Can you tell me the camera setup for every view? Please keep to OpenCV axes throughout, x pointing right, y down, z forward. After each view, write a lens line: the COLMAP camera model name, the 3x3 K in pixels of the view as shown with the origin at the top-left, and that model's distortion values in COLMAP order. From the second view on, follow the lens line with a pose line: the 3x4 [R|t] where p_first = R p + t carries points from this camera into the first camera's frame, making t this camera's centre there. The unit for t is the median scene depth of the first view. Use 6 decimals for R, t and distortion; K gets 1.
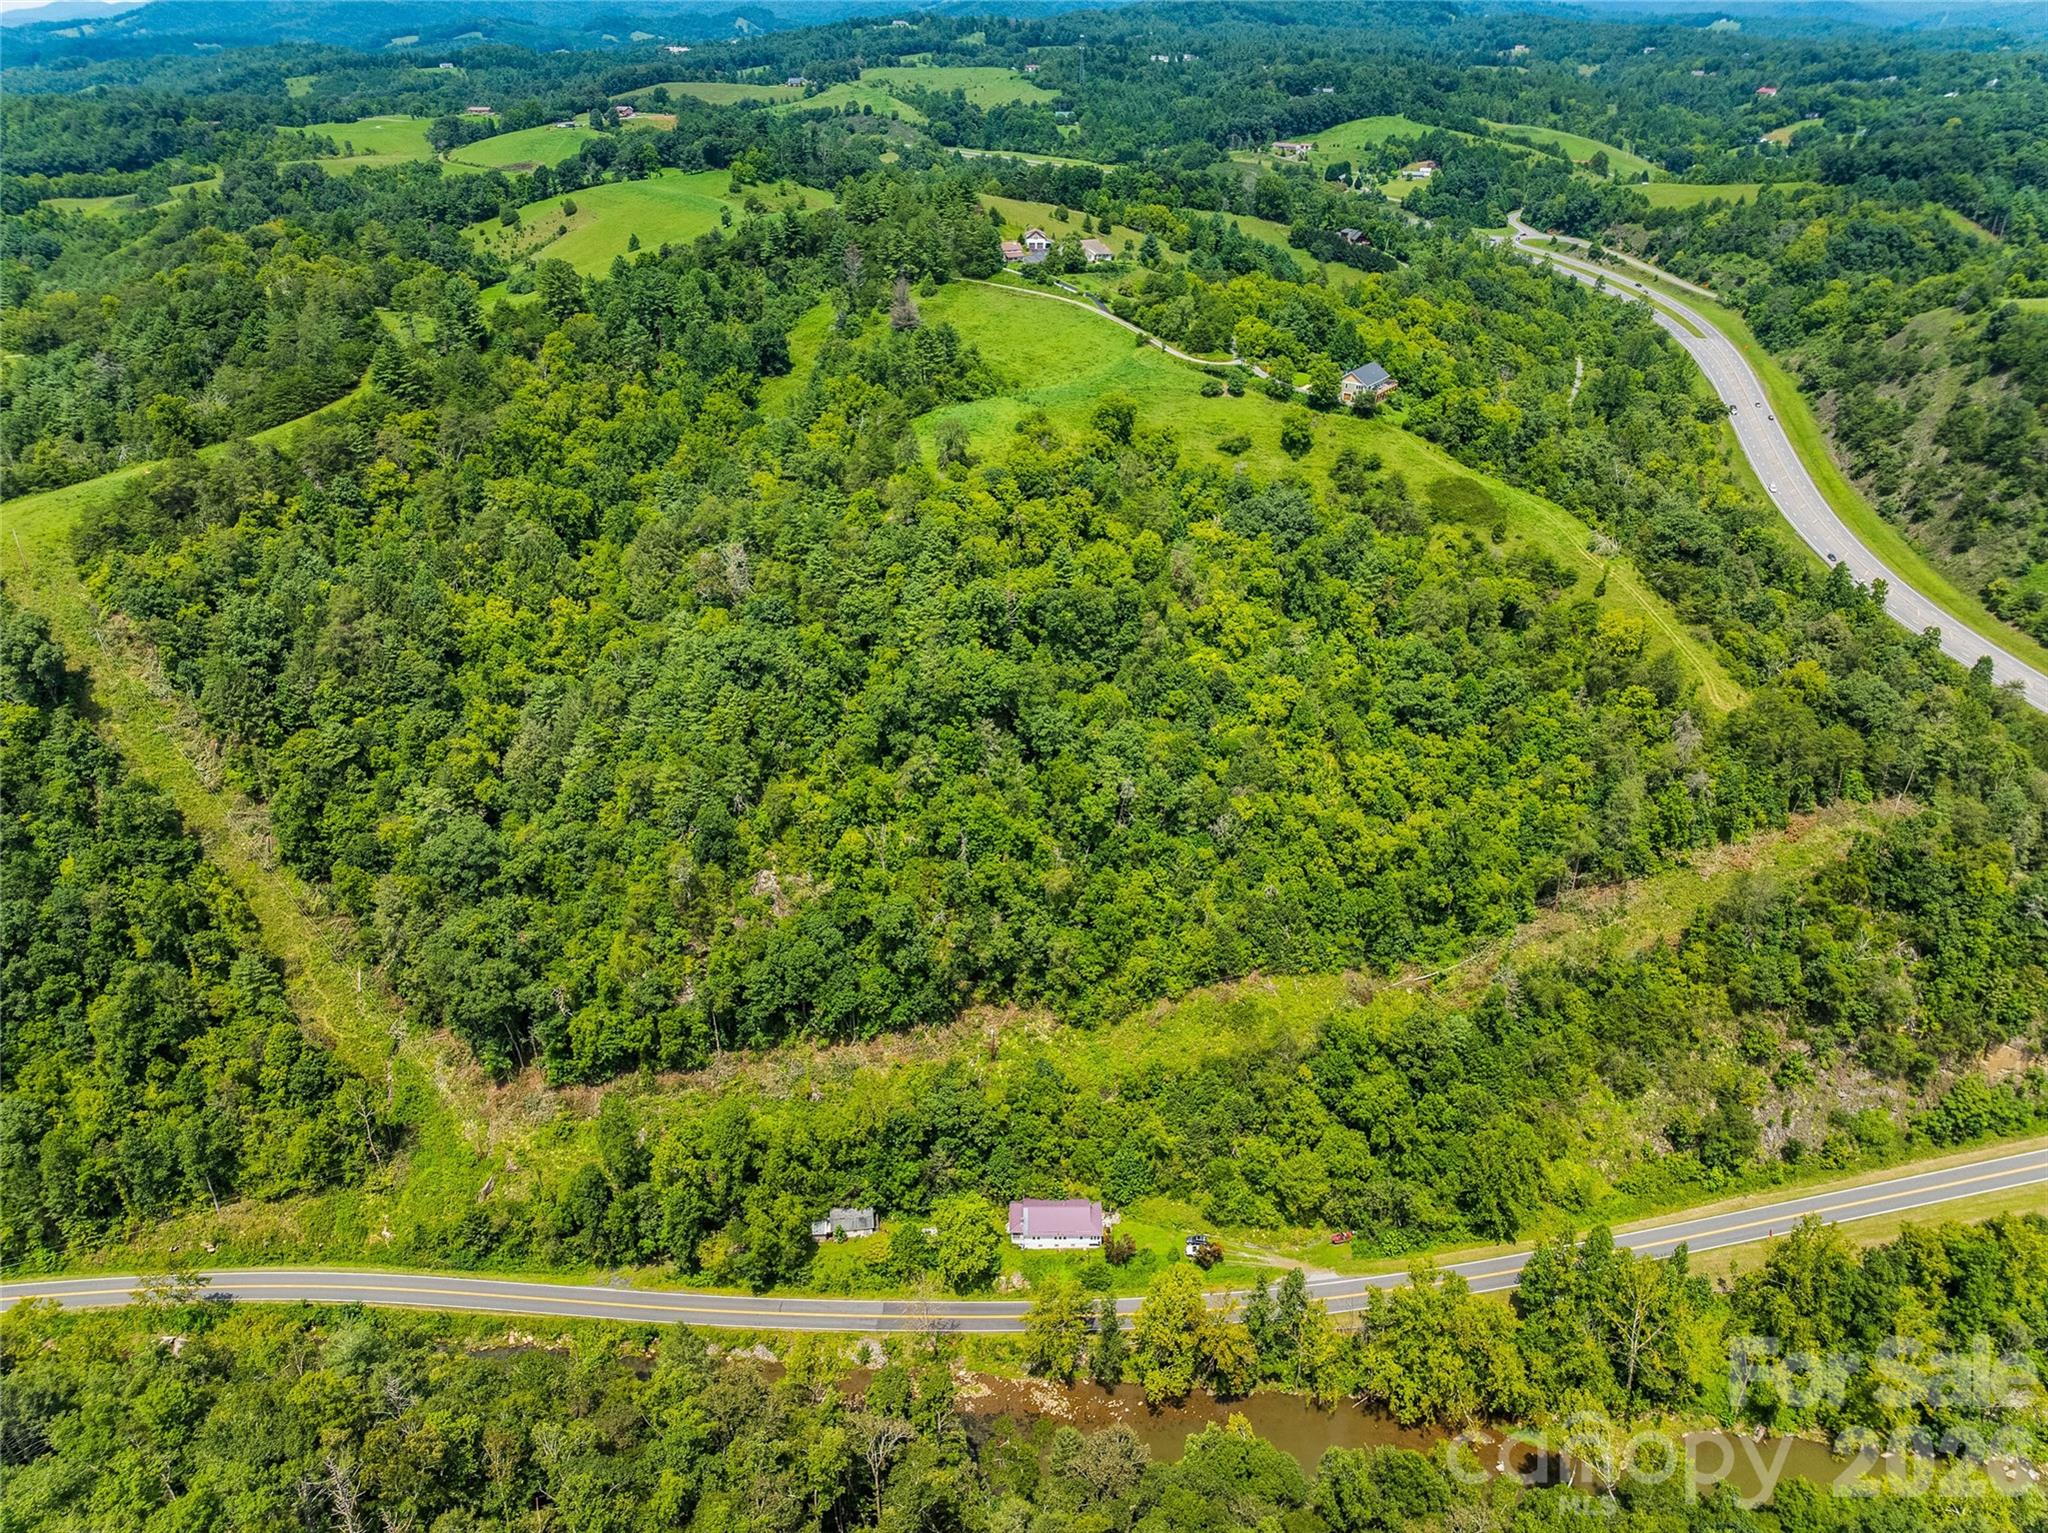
lens RADIAL K [[1437.5, 0, 1038.6], [0, 1437.5, 761.5], [0, 0, 1]] dist [-0.051543, 0.024797]
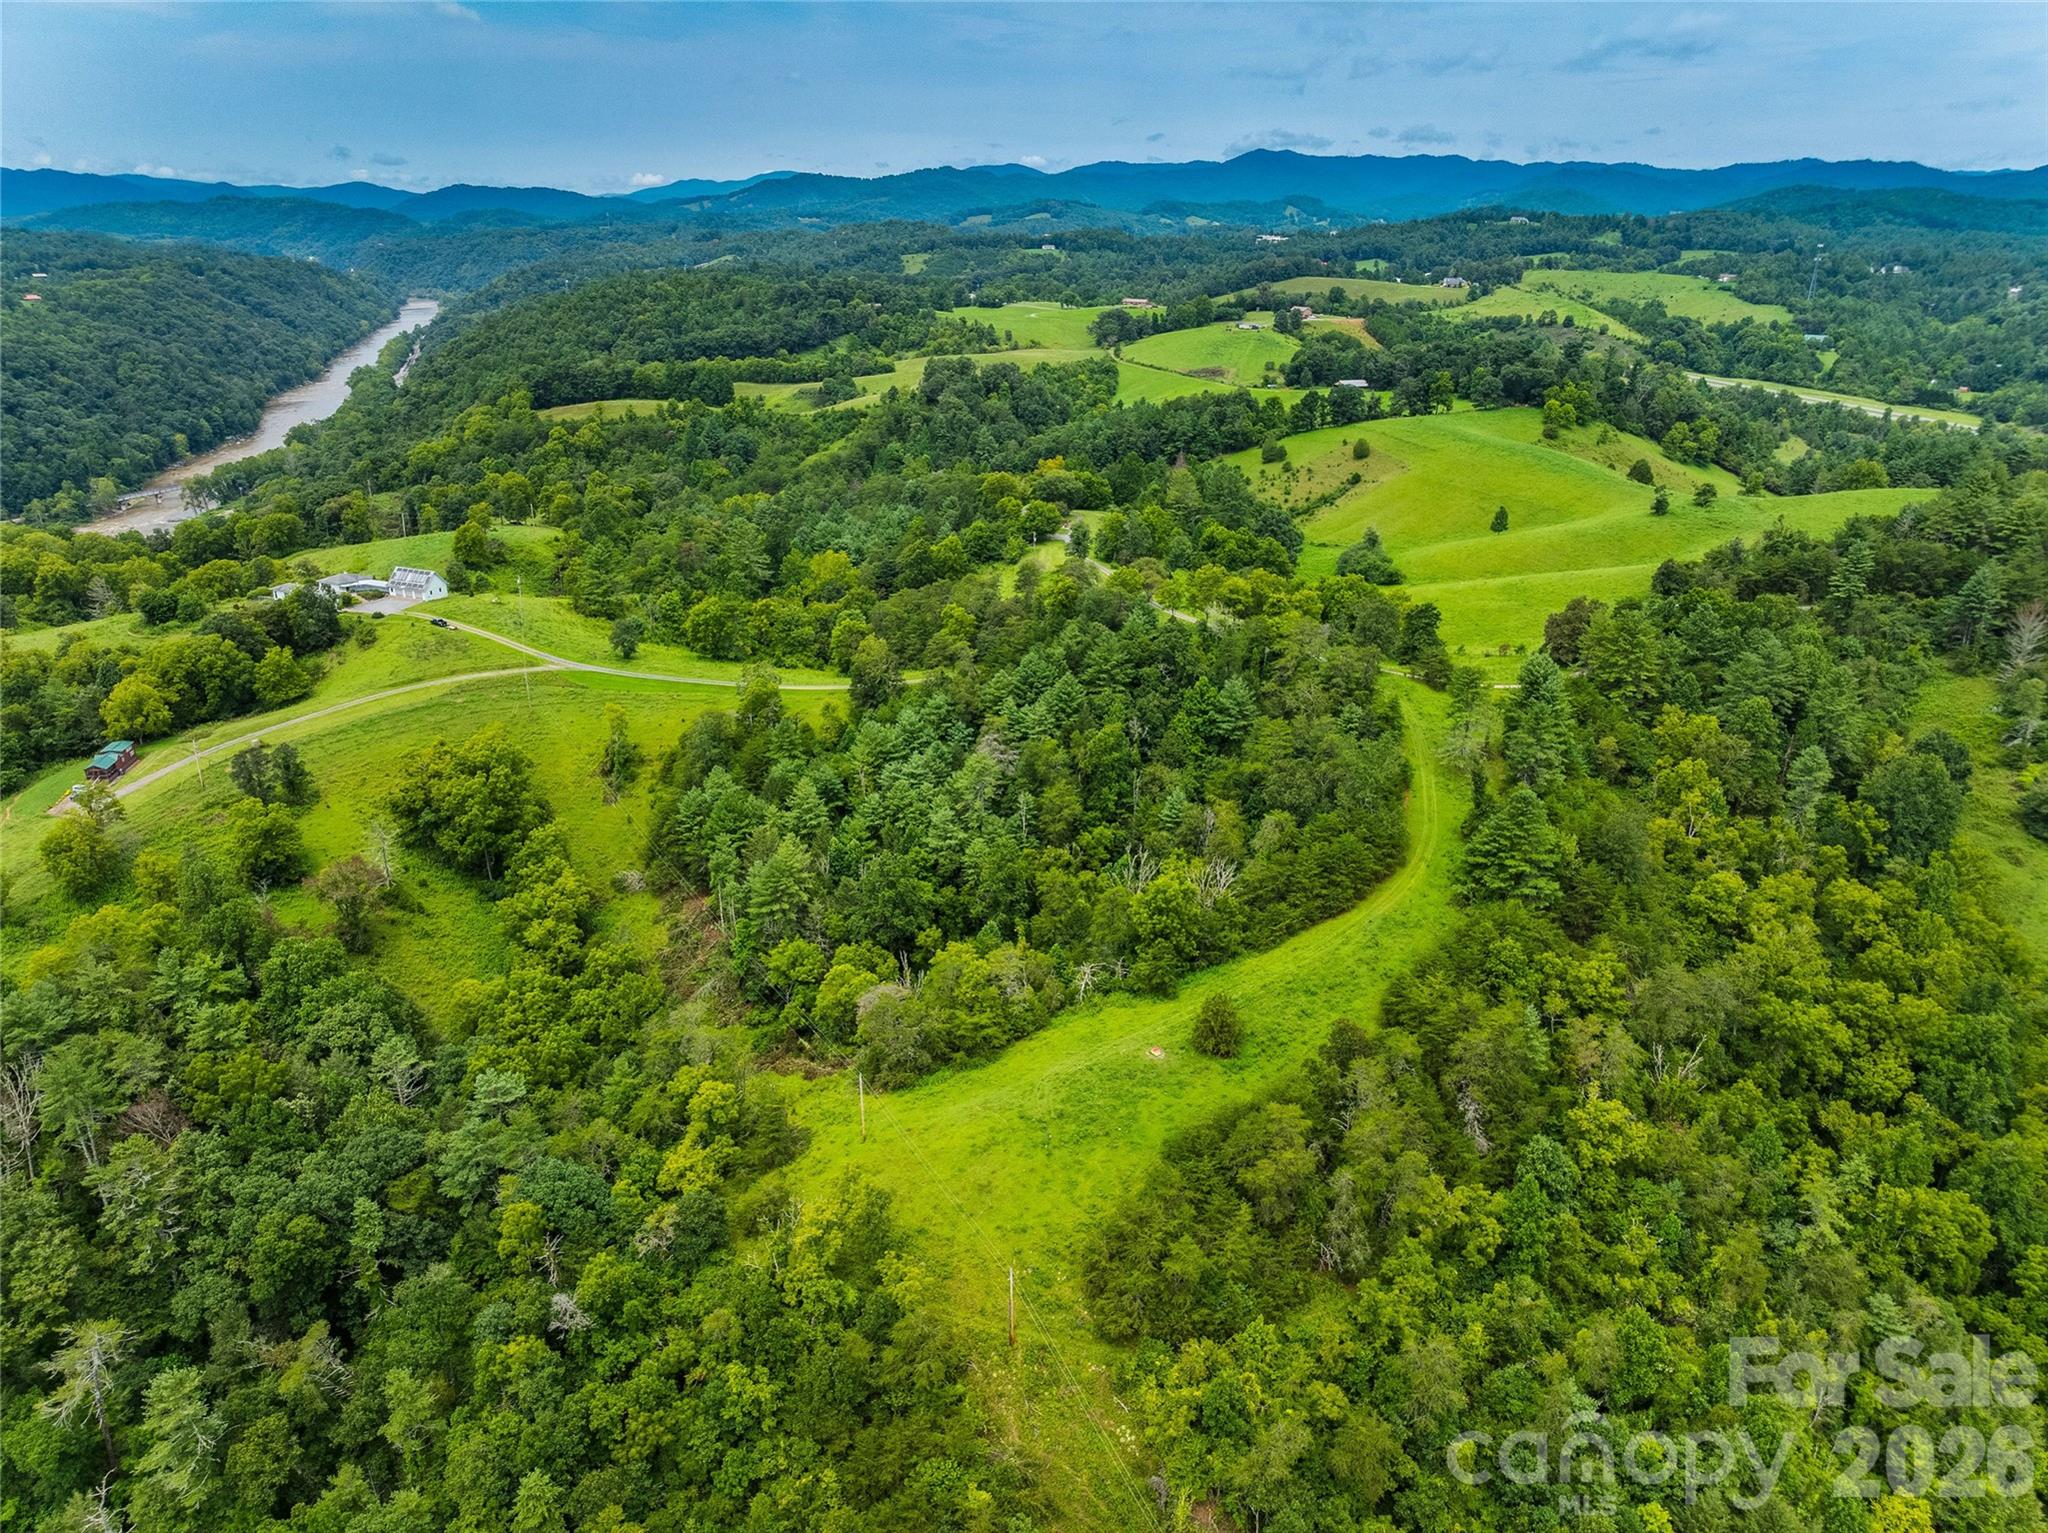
lens RADIAL K [[1437.5, 0, 1035.7], [0, 1437.5, 763.6], [0, 0, 1]] dist [-0.051543, 0.024797]
pose [[0.950111, 0.123958, -0.286224, -0.204556], [-0.154447, 0.984213, -0.086439, -0.099028], [0.270990, 0.126333, 0.954256, 0.176556]]
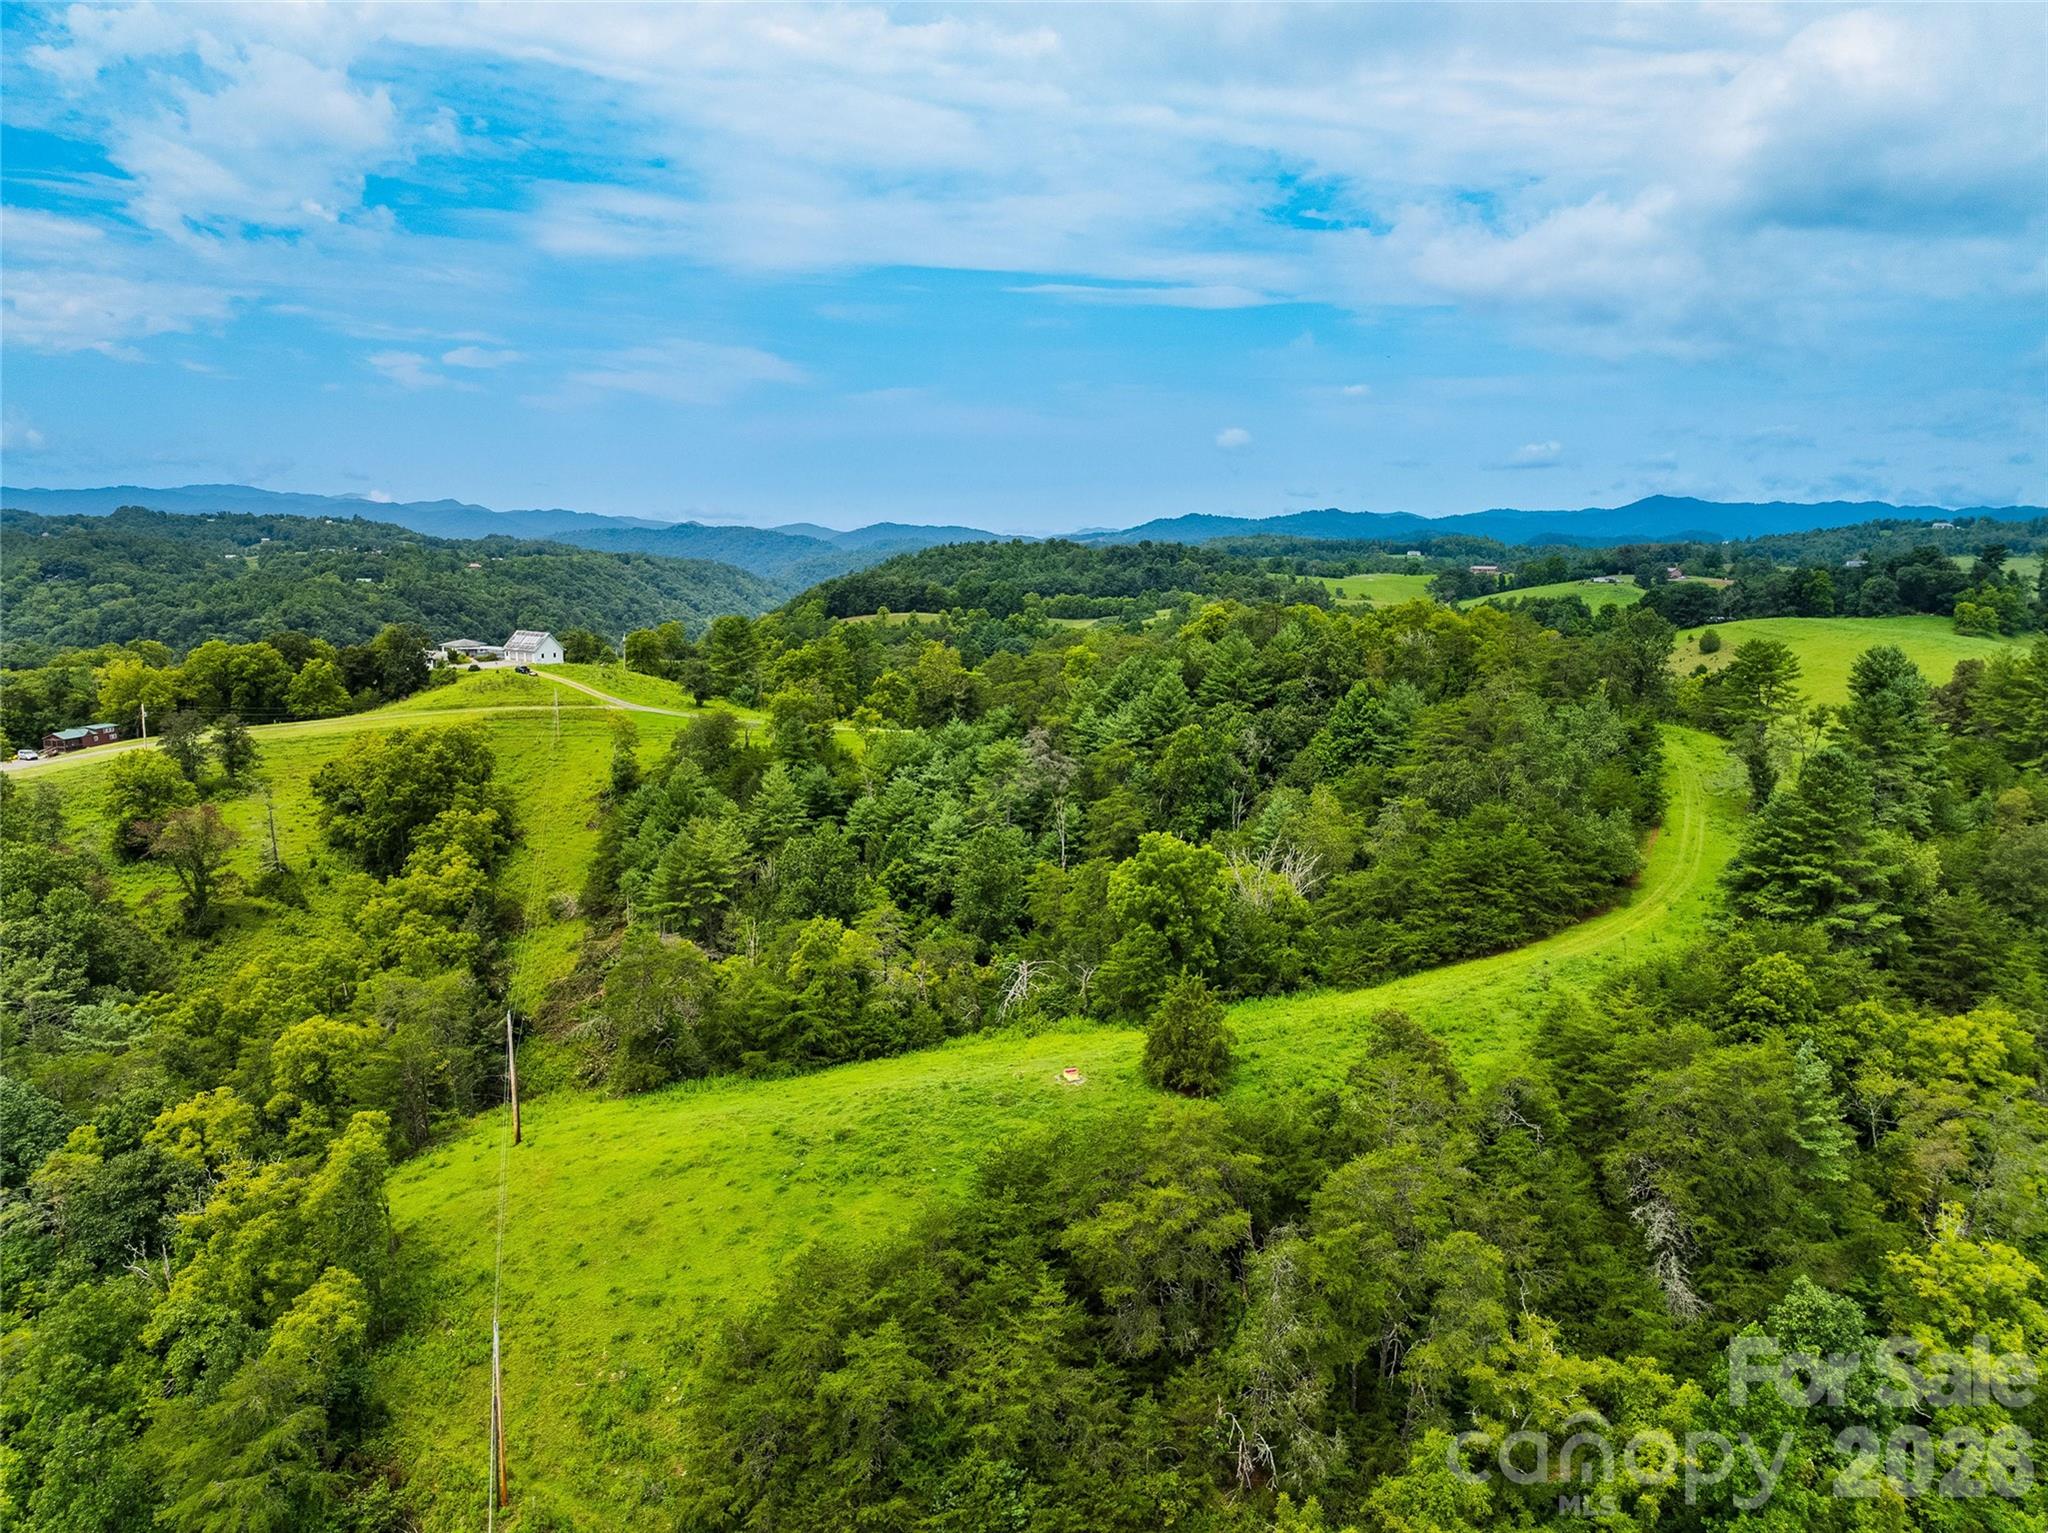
lens RADIAL K [[1437.5, 0, 1042.9], [0, 1437.5, 775.6], [0, 0, 1]] dist [-0.051543, 0.024797]
pose [[0.837384, 0.096331, -0.538060, -0.184696], [-0.266692, 0.931240, -0.248331, -0.071942], [0.477140, 0.351444, 0.805496, 0.281880]]
